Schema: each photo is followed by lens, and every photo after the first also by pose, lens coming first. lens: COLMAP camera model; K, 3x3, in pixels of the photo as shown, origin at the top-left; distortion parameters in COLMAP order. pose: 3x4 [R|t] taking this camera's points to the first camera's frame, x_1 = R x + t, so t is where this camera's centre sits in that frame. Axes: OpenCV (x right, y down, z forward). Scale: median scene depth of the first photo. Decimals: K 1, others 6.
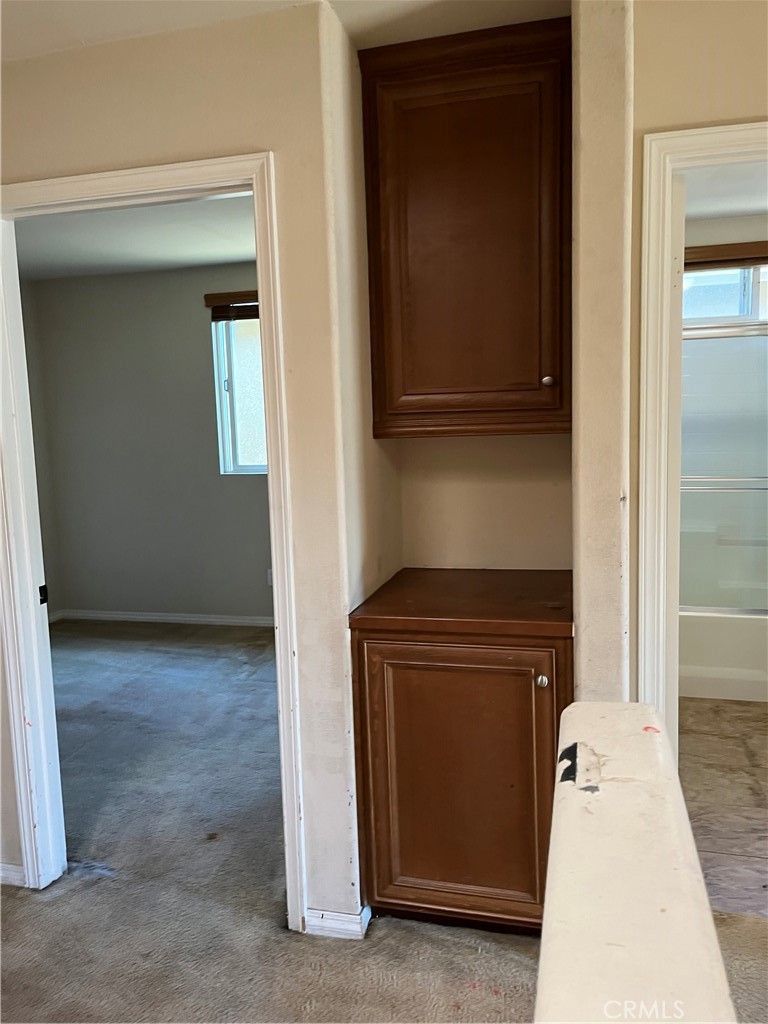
lens RADIAL K [[771.3, 0, 385.8], [0, 771.3, 510.0], [0, 0, 1]] dist [0.059868, -0.080819]
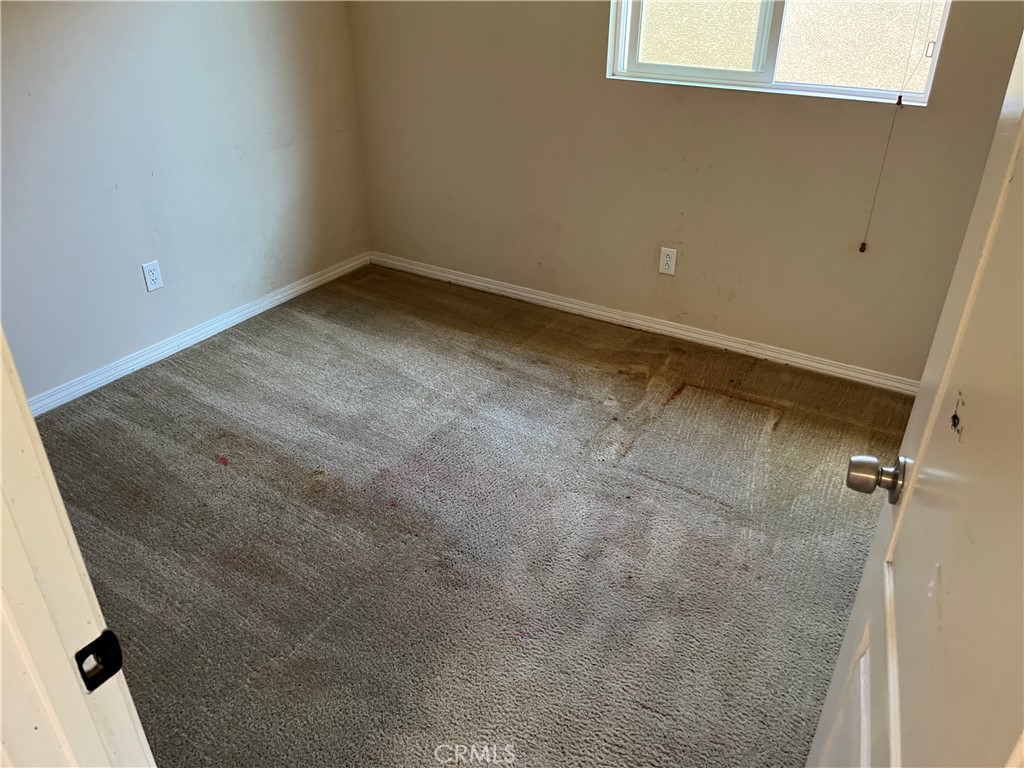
lens RADIAL K [[771.3, 0, 511.4], [0, 771.3, 388.1], [0, 0, 1]] dist [0.059868, -0.080819]
pose [[0.956730, 0.170916, -0.235490, -0.124555], [-0.066591, 0.916438, 0.394598, -0.070678], [0.283255, -0.361842, 0.888165, 0.449707]]
